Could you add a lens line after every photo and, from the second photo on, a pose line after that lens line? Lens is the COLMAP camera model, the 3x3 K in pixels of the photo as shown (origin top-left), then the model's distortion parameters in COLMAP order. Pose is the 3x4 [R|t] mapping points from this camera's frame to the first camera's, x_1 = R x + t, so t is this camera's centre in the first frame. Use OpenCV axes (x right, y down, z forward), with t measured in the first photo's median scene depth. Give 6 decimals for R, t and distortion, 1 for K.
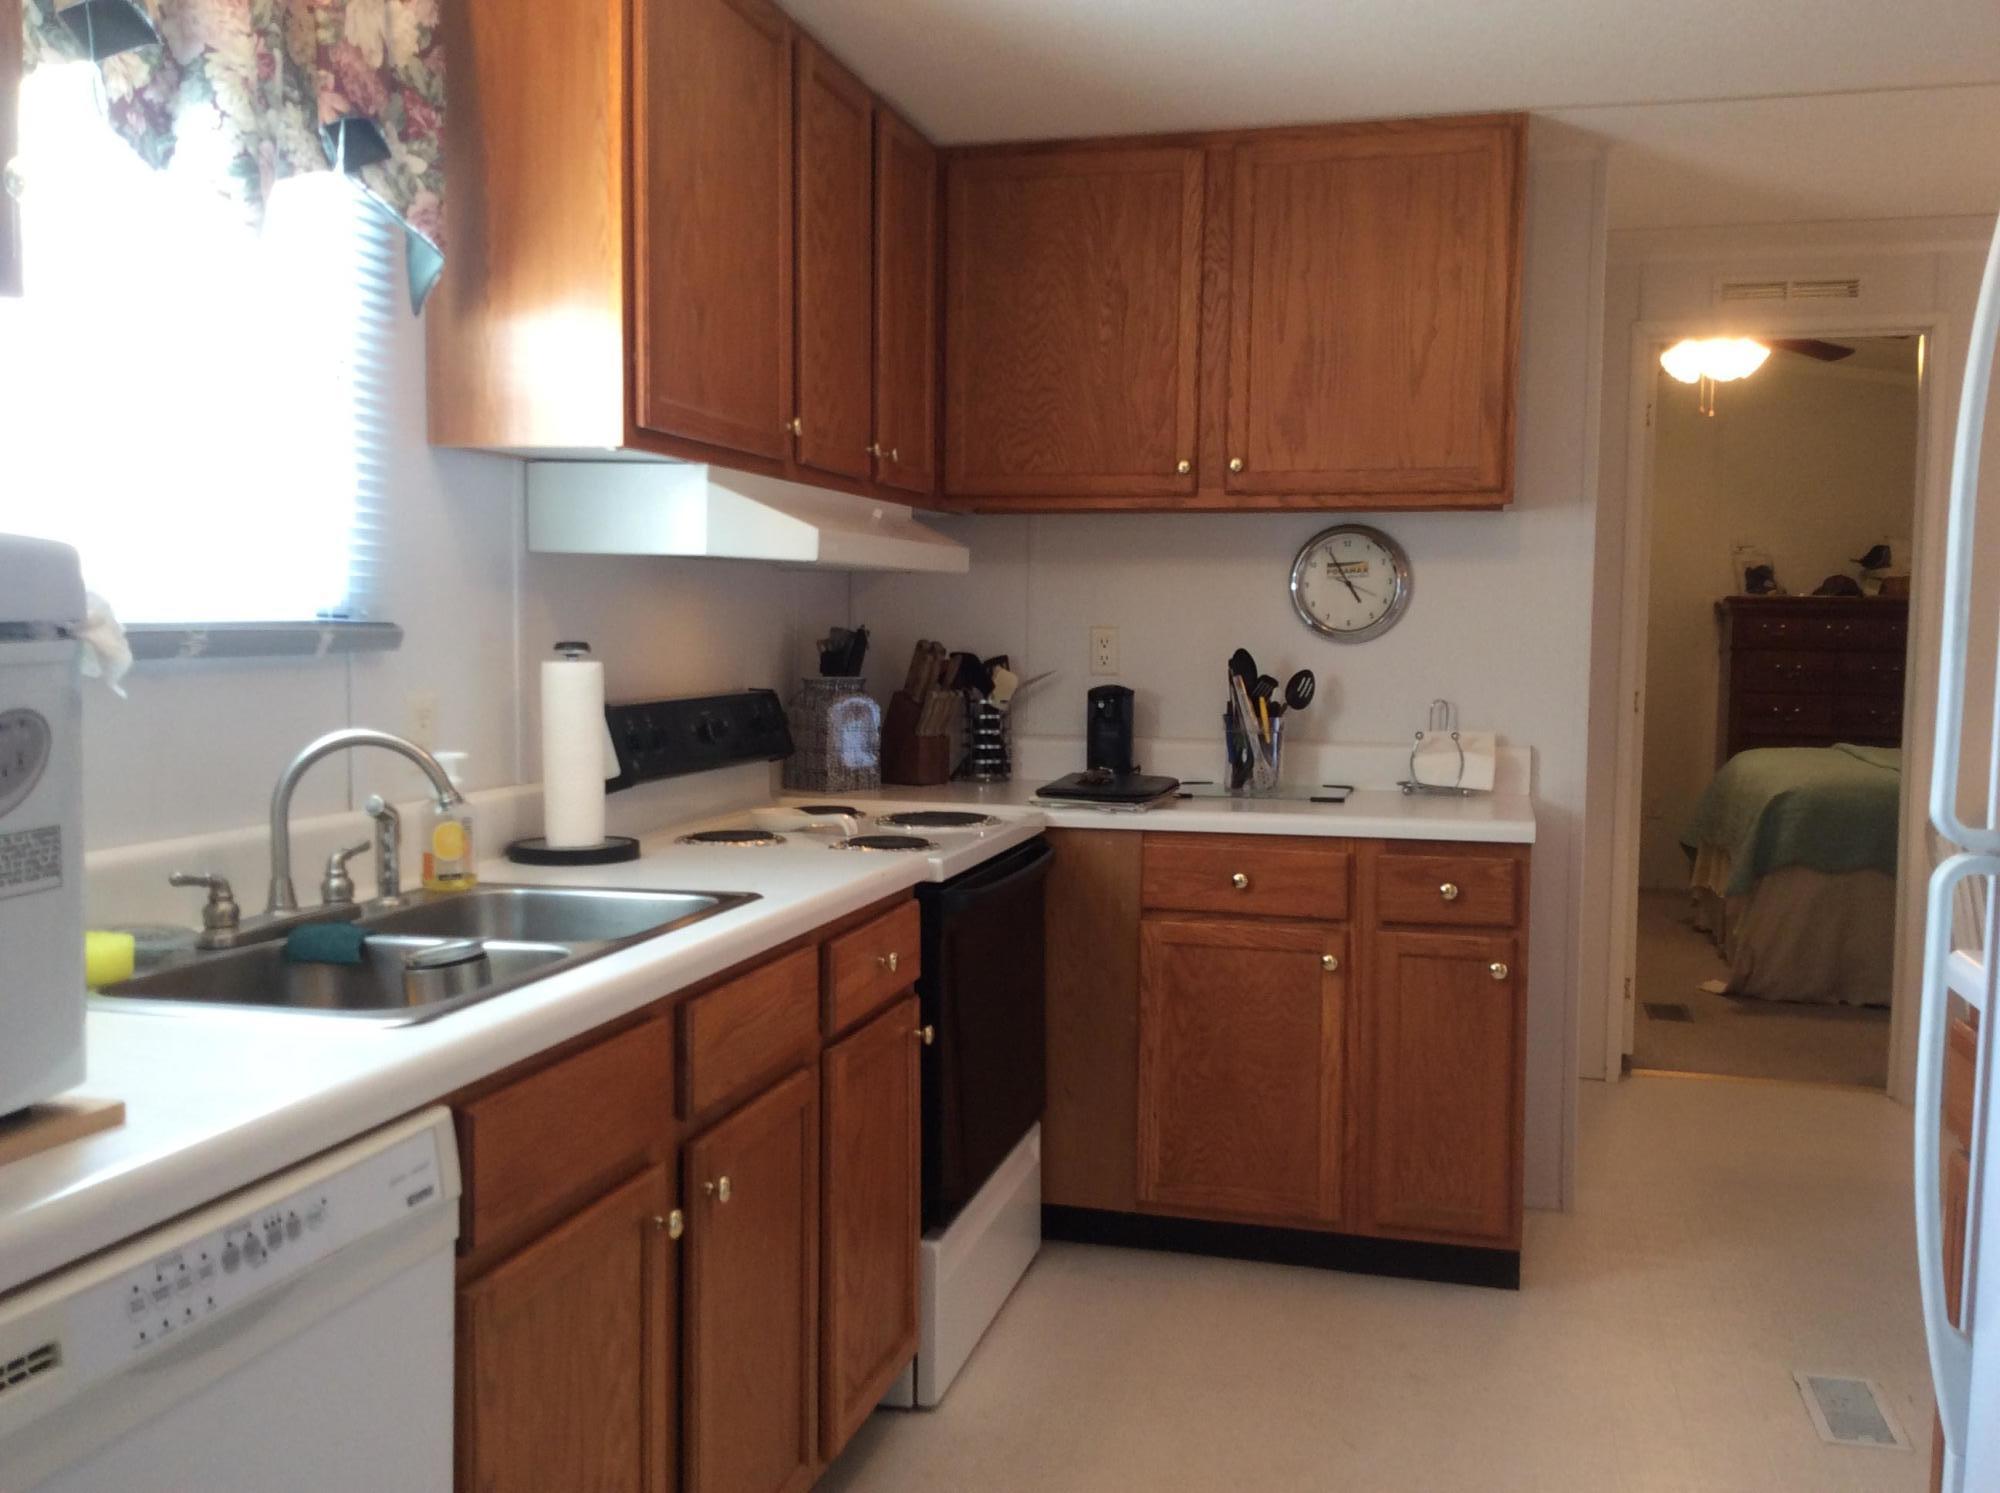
lens RADIAL K [[1803.2, 0, 1015.5], [0, 1803.2, 740.7], [0, 0, 1]] dist [0.142469, -0.318826]
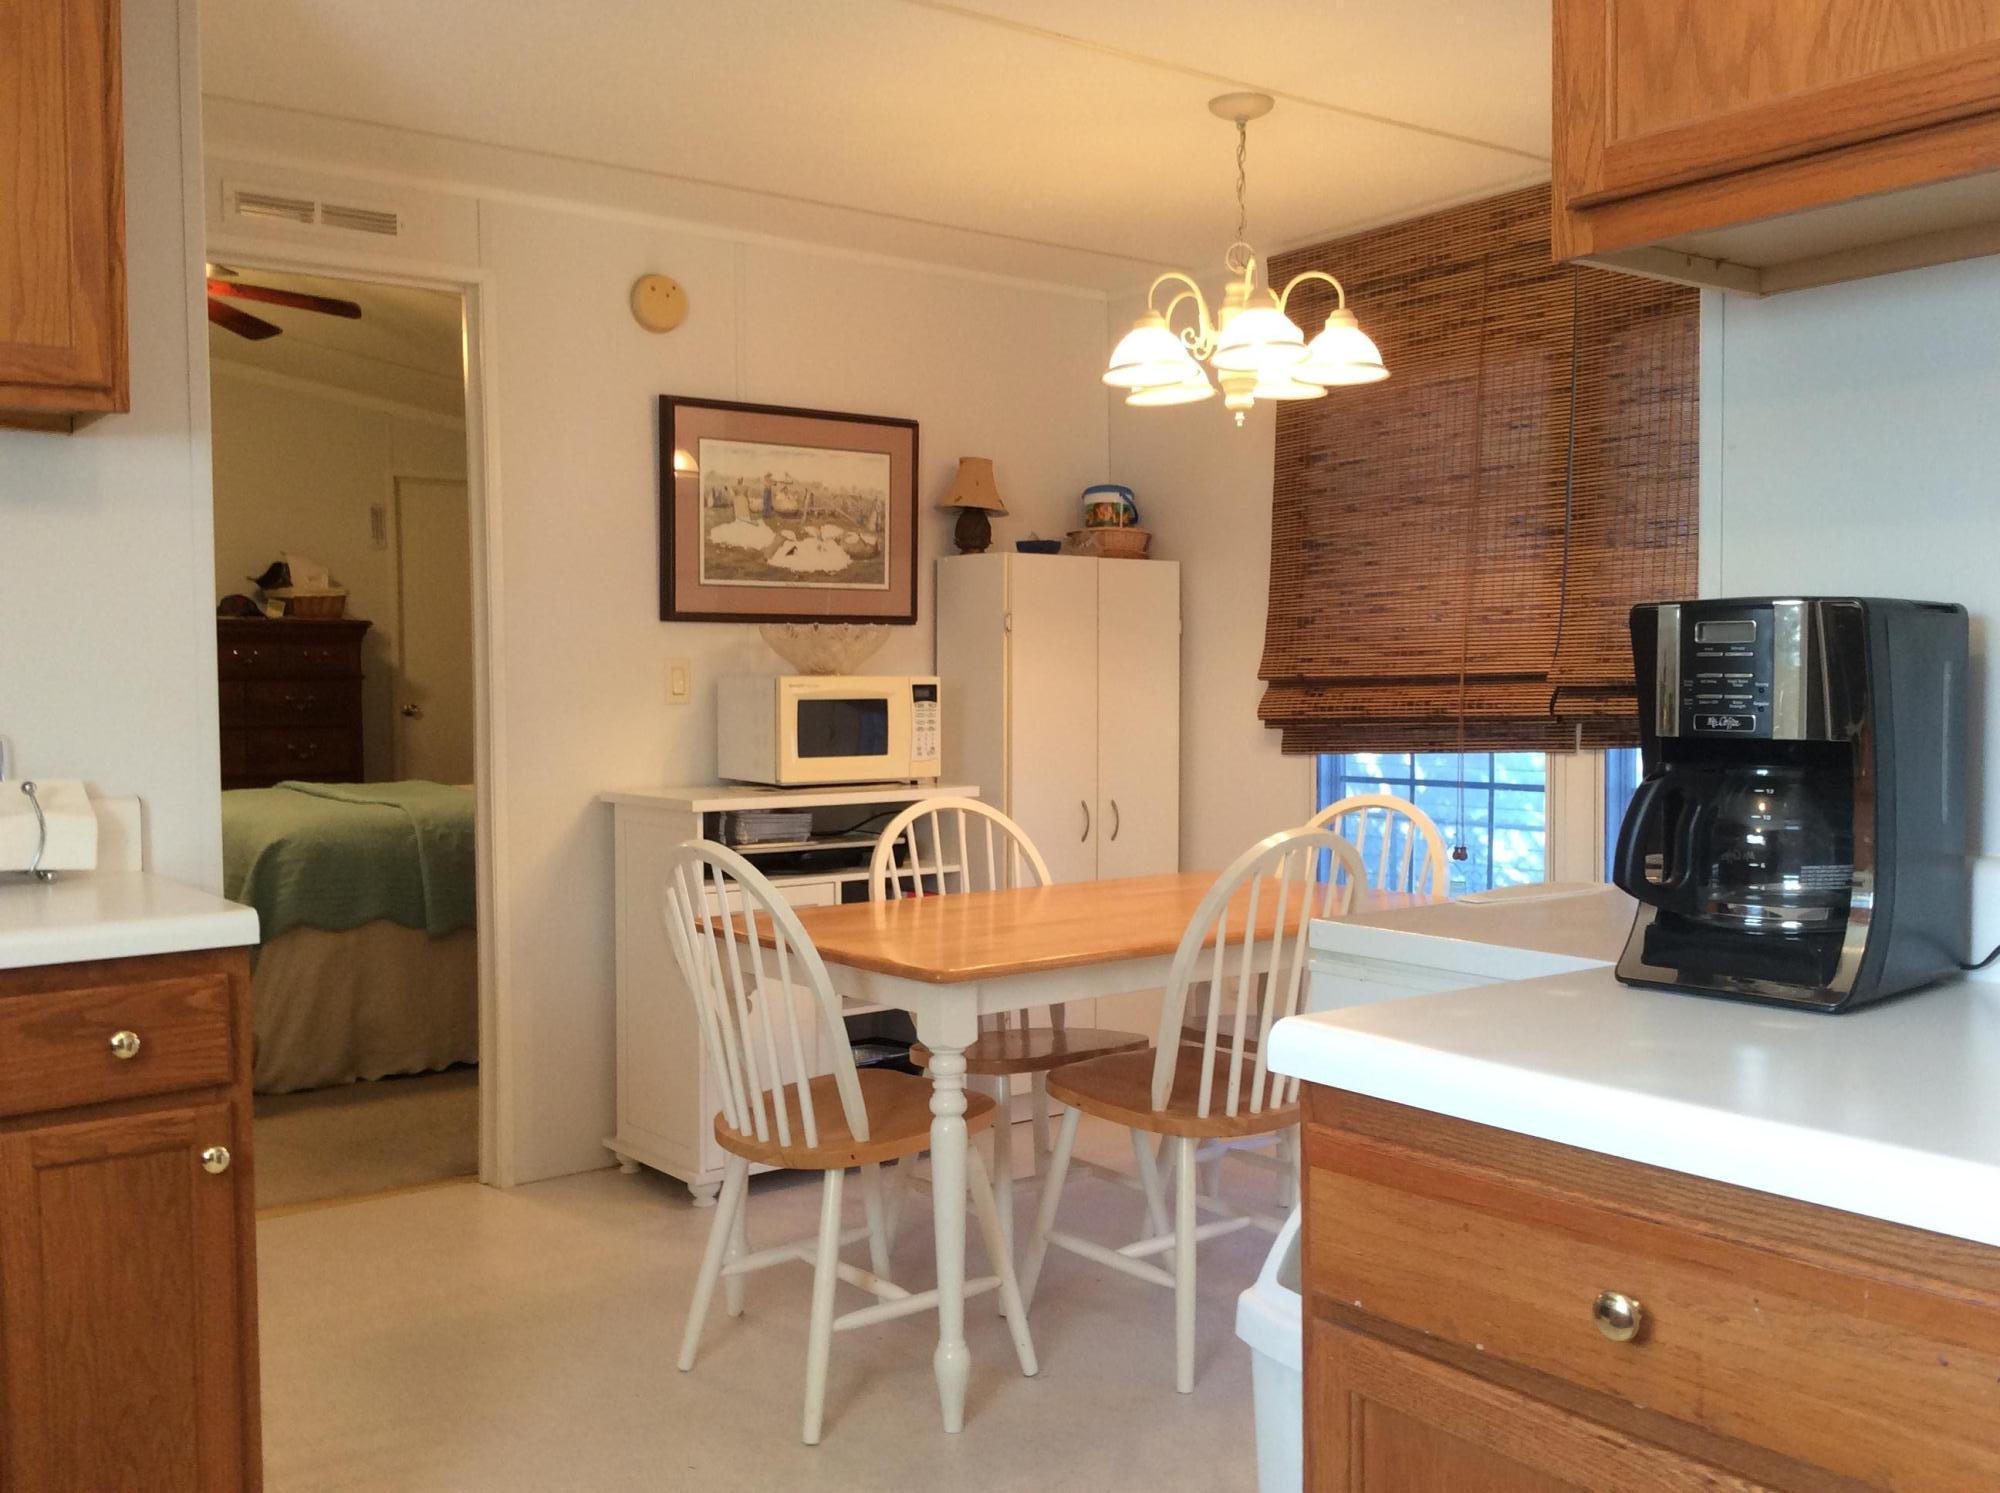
lens RADIAL K [[1808.9, 0, 992.3], [0, 1808.9, 736.0], [0, 0, 1]] dist [0.117692, -0.266301]
pose [[0.624488, -0.044589, 0.779760, -0.037358], [0.067989, 0.997683, 0.002601, 0.000687], [-0.778069, 0.051391, 0.626073, 0.345330]]
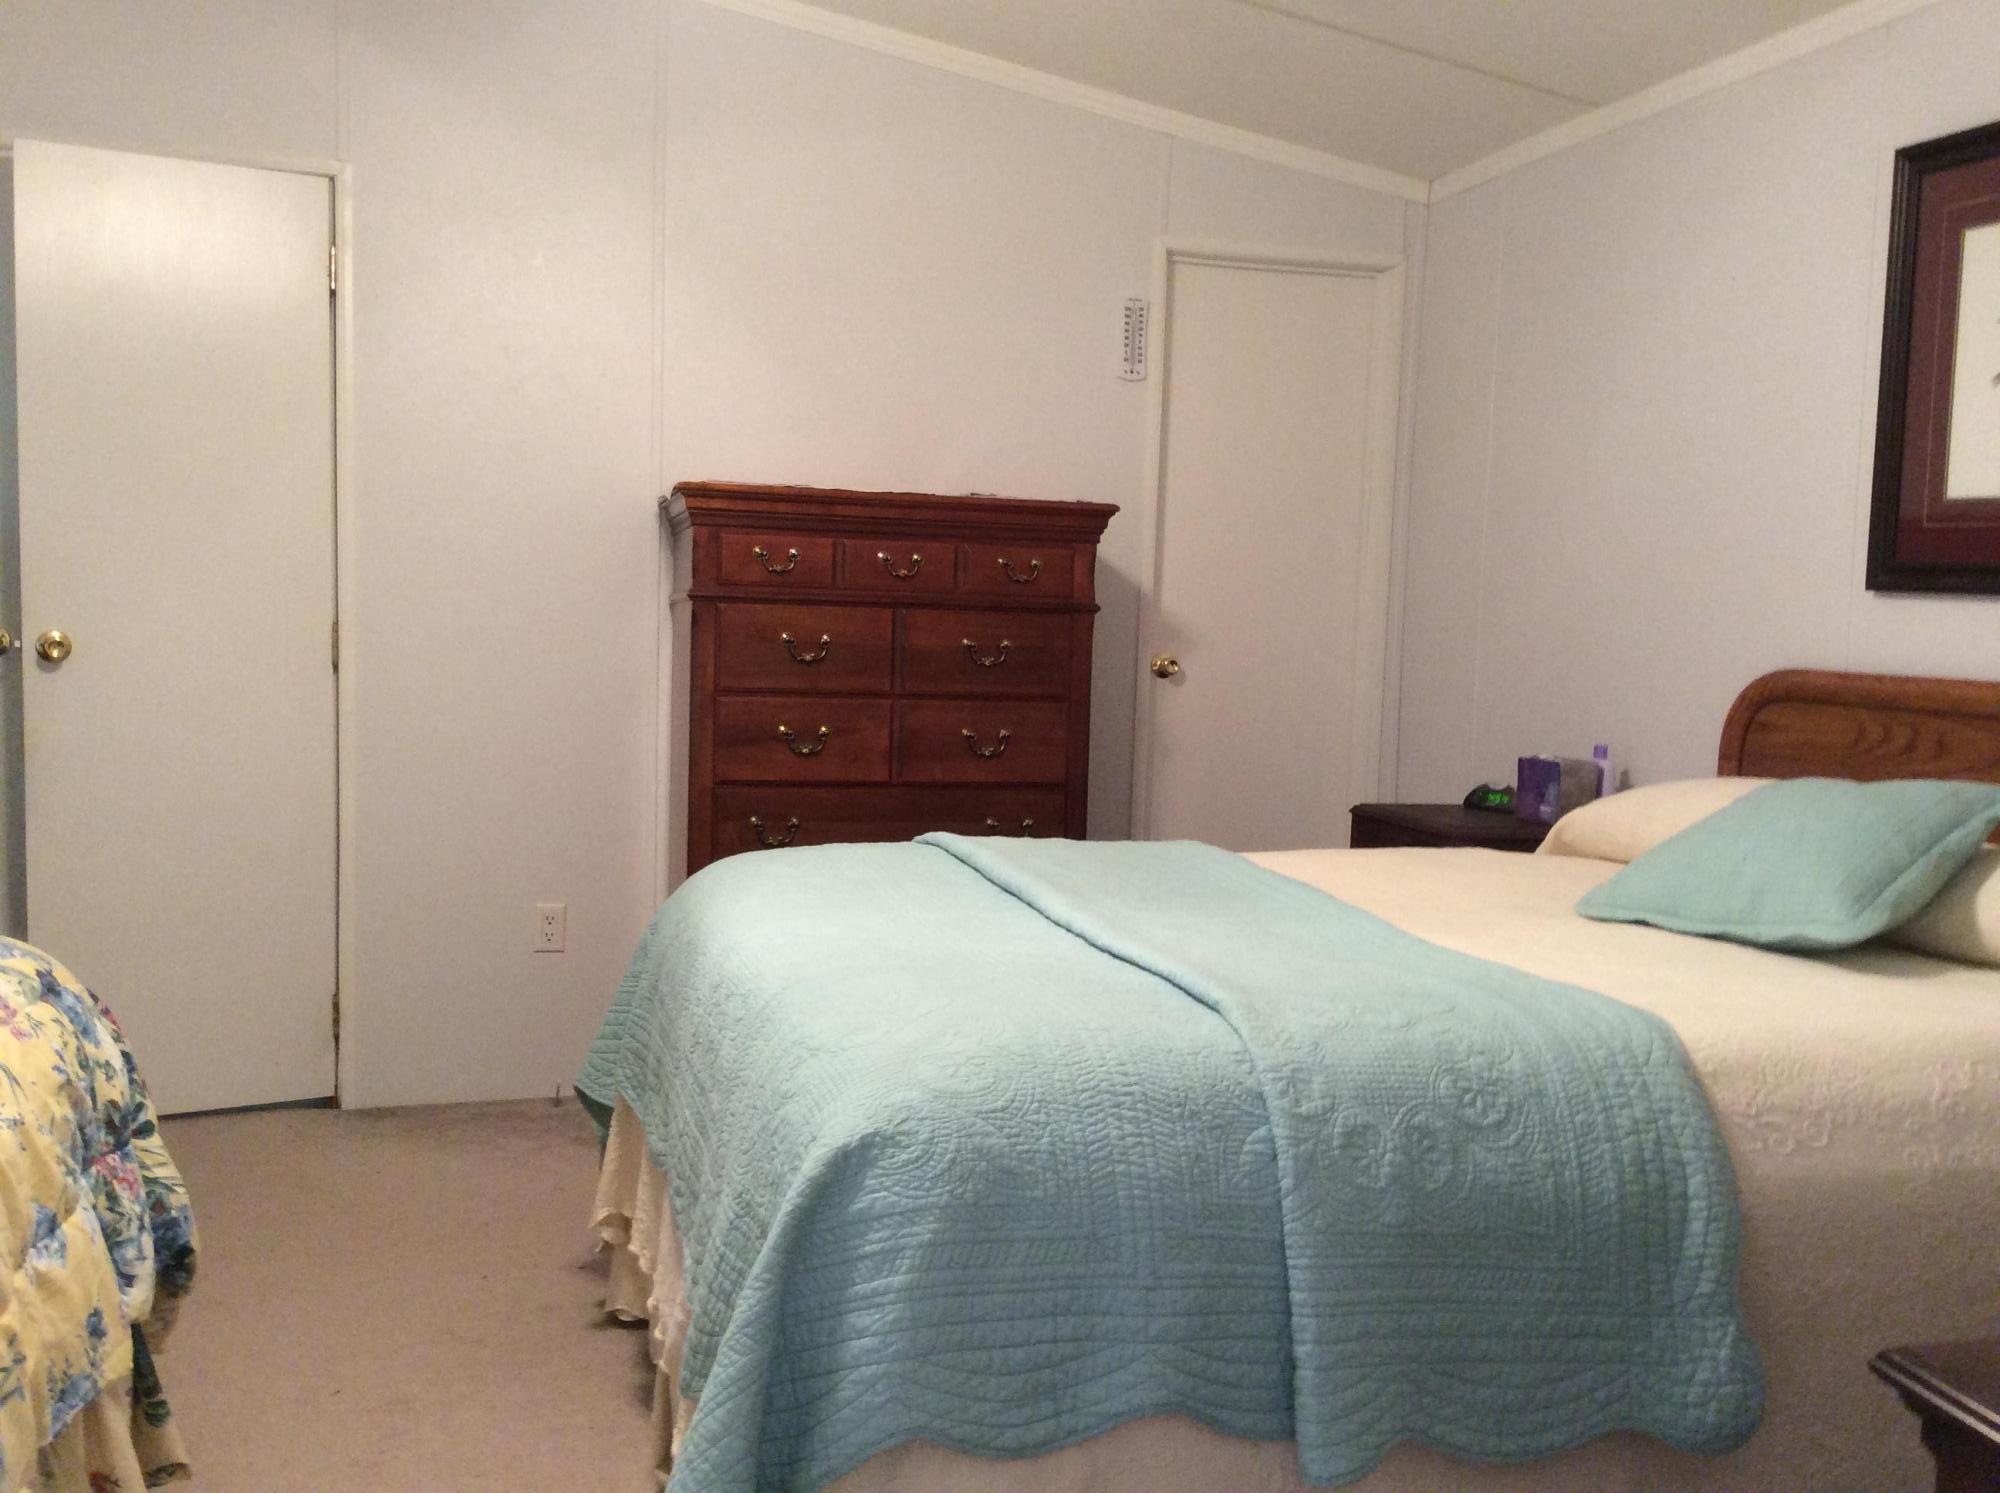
lens RADIAL K [[1827.5, 0, 1008.9], [0, 1827.5, 740.4], [0, 0, 1]] dist [-0.001902, 0.606304]
pose [[0.861483, -0.022954, 0.507267, 0.475873], [0.012098, 0.999622, 0.024688, -0.052569], [-0.507642, -0.015132, 0.861435, 1.185929]]
